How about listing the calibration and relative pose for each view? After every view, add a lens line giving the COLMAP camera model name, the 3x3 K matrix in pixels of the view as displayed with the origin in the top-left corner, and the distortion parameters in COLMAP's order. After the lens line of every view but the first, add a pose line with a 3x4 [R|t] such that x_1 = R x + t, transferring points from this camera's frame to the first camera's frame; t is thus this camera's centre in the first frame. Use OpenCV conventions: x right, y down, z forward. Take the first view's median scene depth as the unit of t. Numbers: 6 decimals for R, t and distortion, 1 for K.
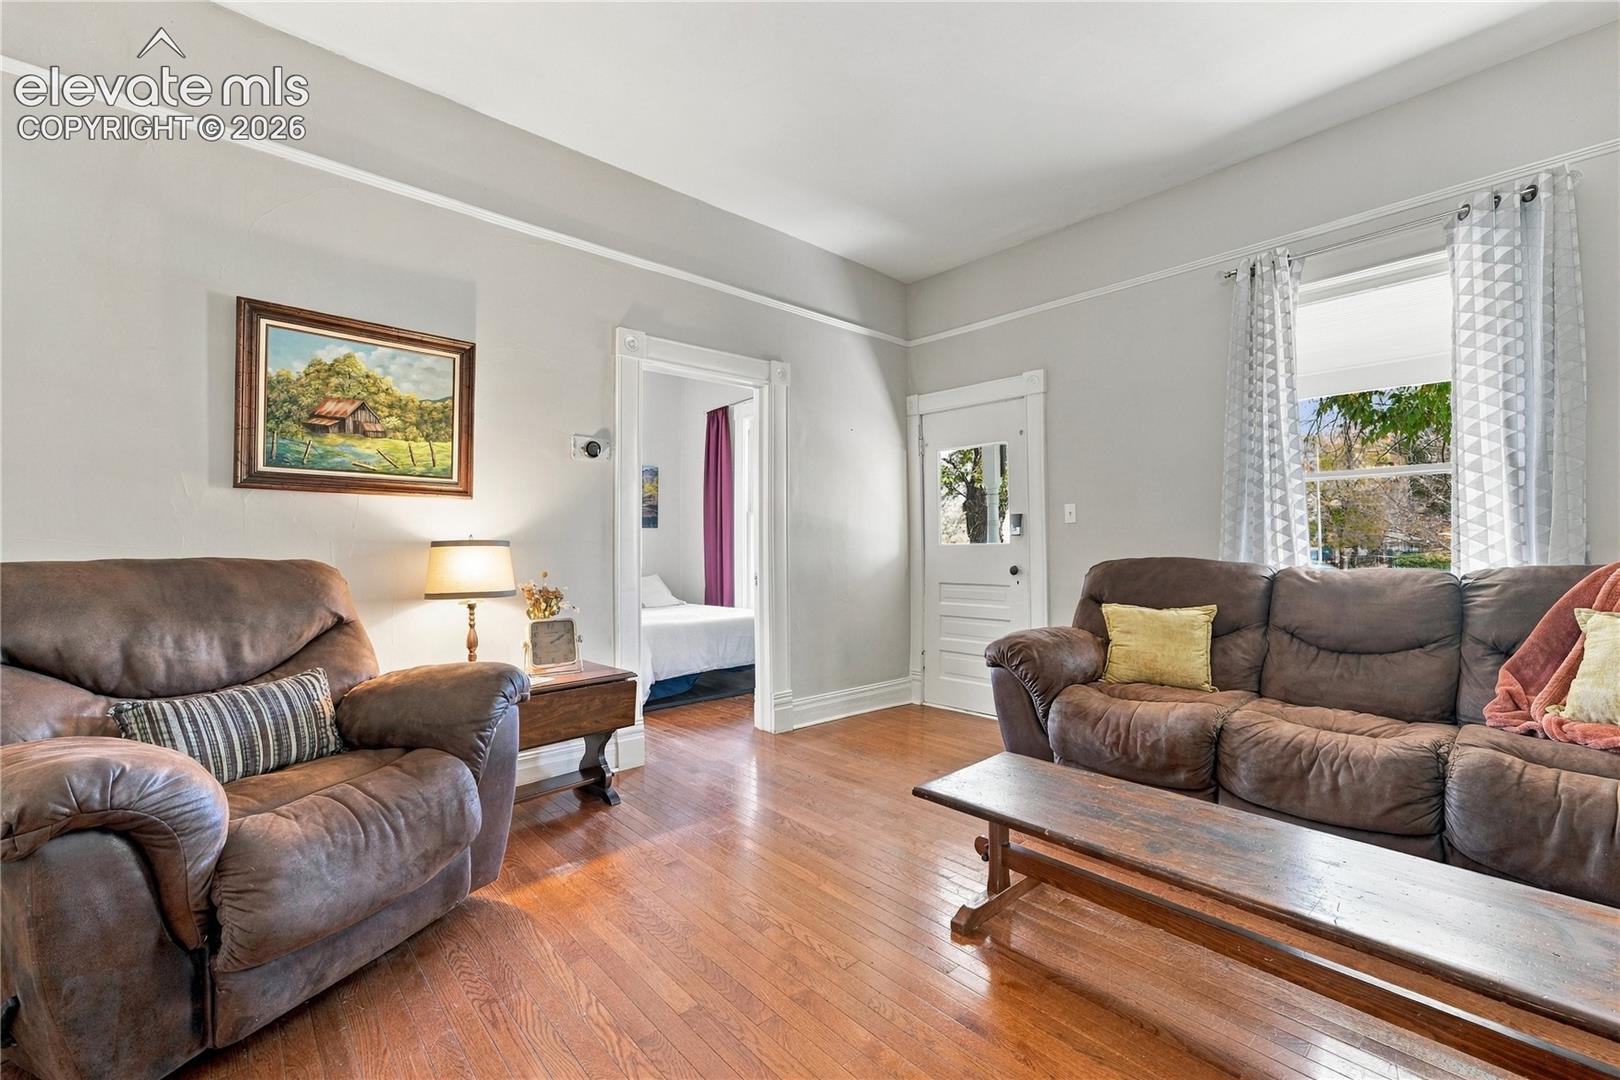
lens RADIAL K [[660.3, 0, 806.5], [0, 660.3, 537.1], [0, 0, 1]] dist [-0.072086, 0.043471]
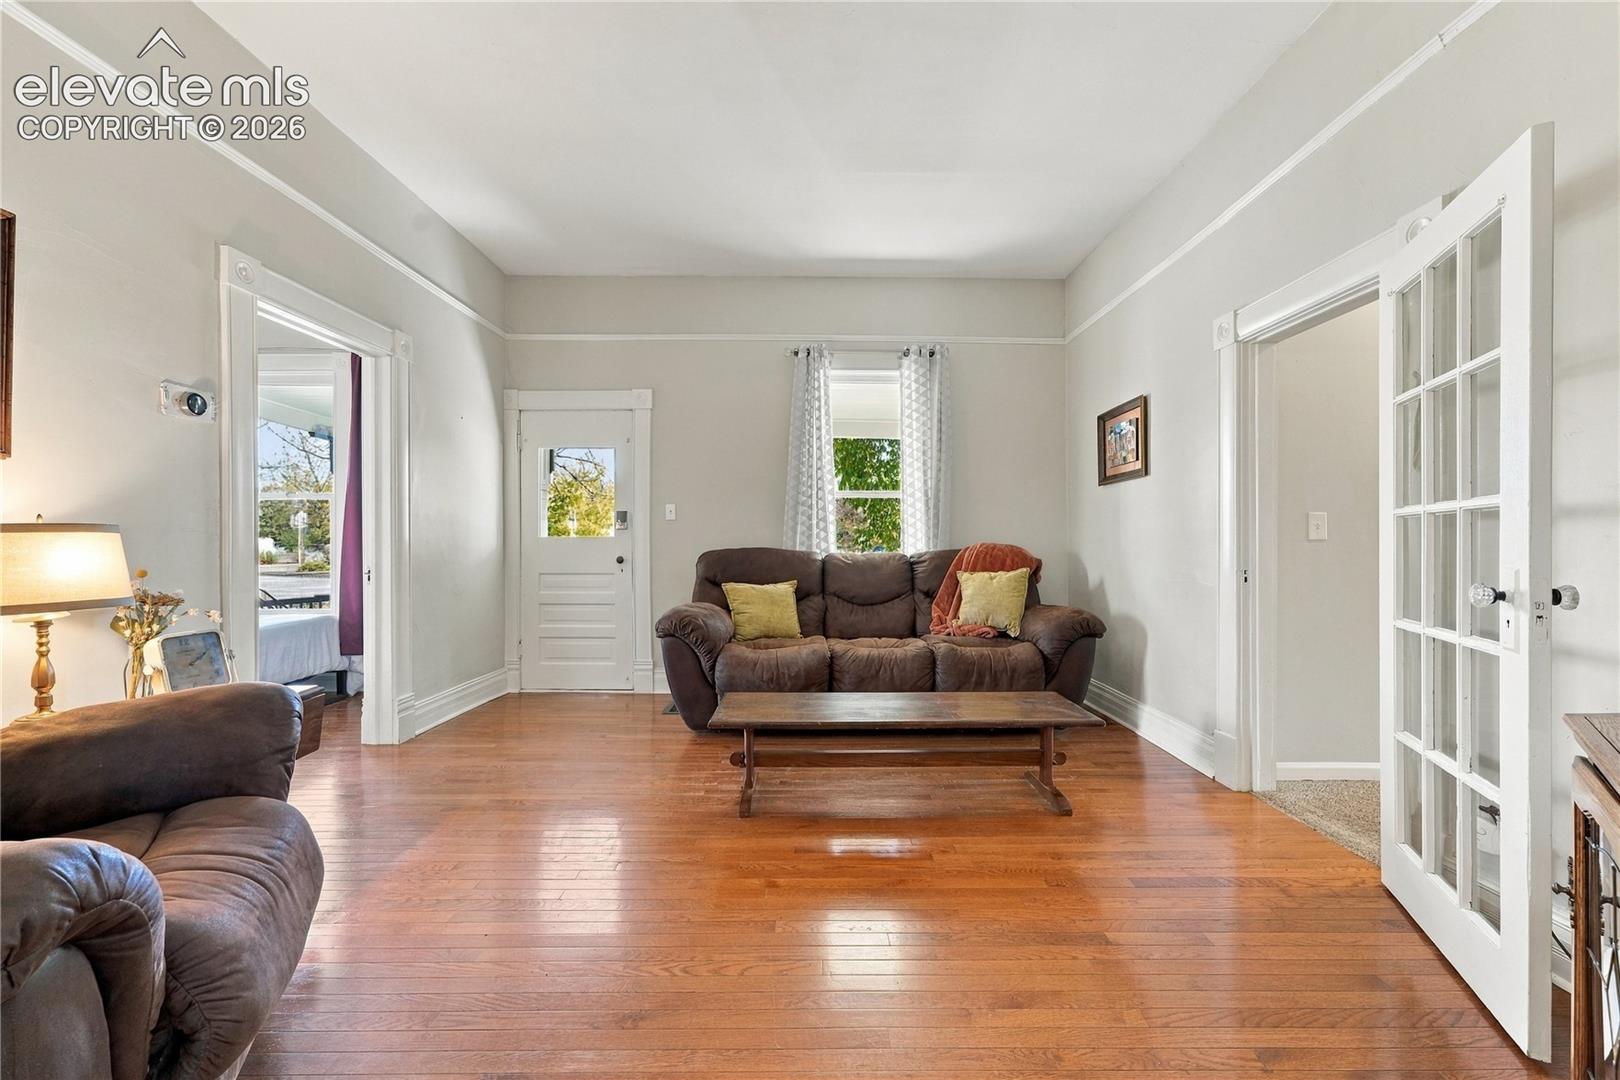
lens RADIAL K [[660.3, 0, 806.5], [0, 660.3, 537.1], [0, 0, 1]] dist [-0.072086, 0.043471]
pose [[0.673035, 0.007747, 0.739570, -0.473233], [-0.015519, 0.999873, 0.003649, 0.003556], [-0.739448, -0.013933, 0.673070, -0.016873]]
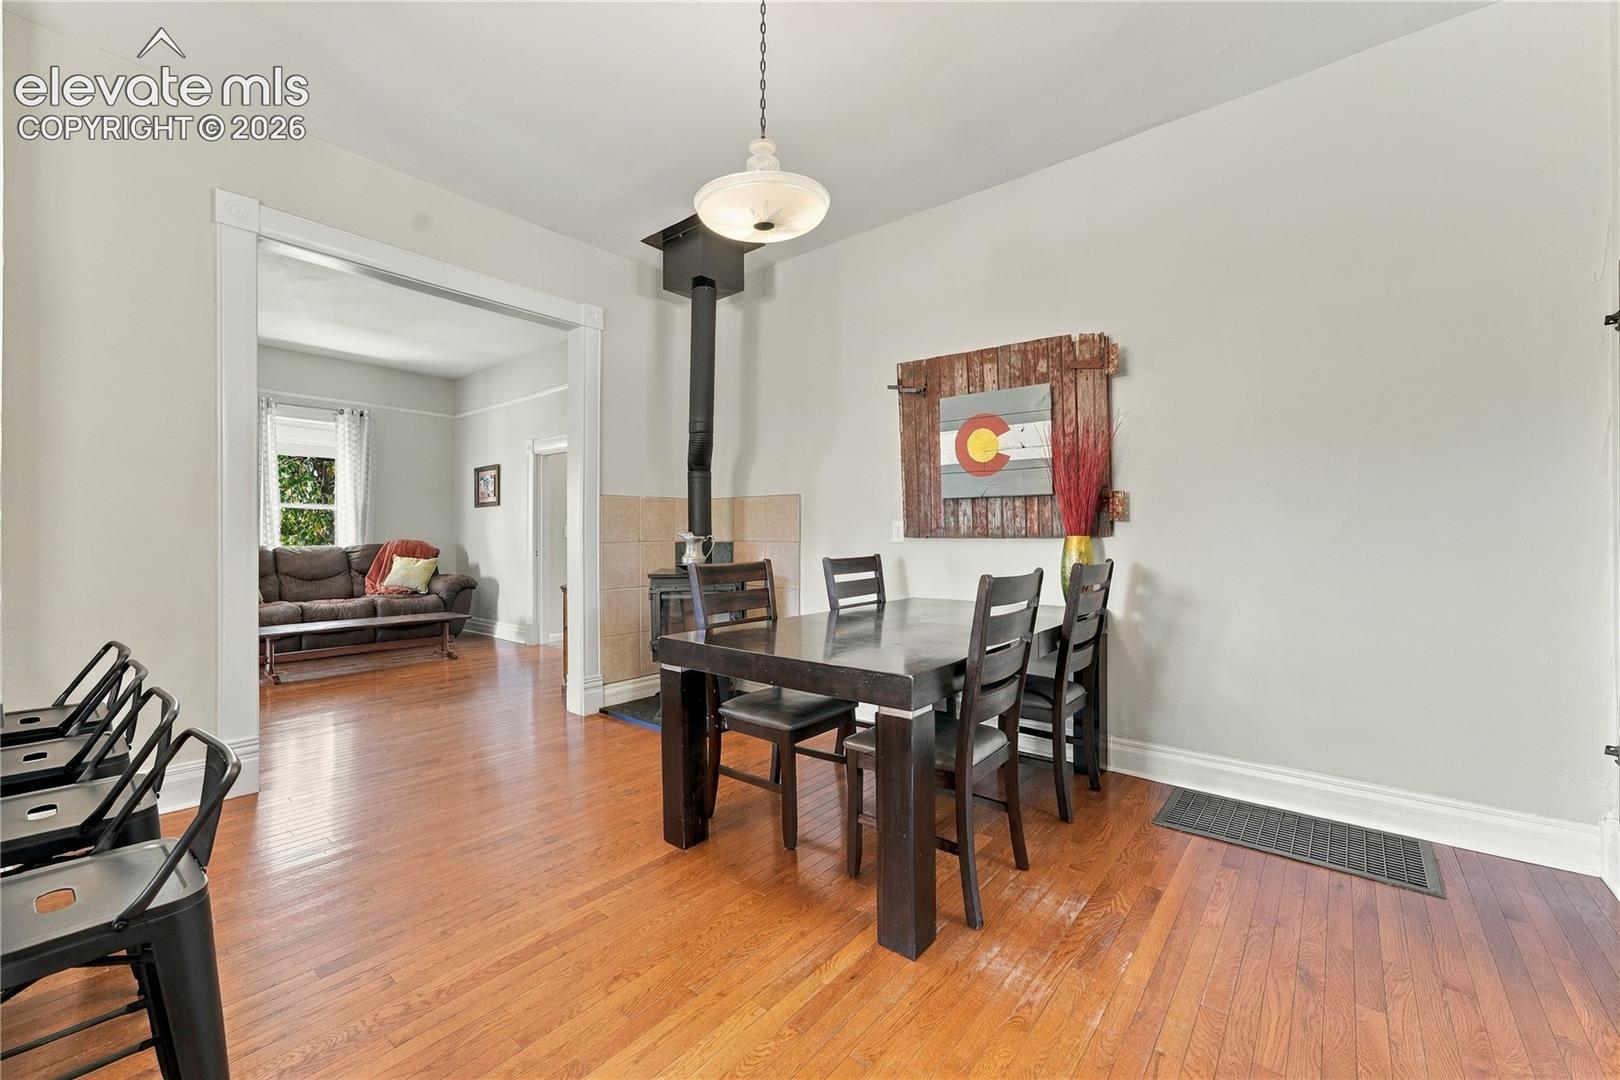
lens RADIAL K [[659.8, 0, 810.0], [0, 659.8, 540.0], [0, 0, 1]] dist [-0.000118, 0.000213]
pose [[-0.134843, -0.001310, 0.990866, -1.810260], [-0.019499, 0.999809, -0.001332, -0.009769], [-0.990675, -0.019501, -0.134842, -0.515954]]
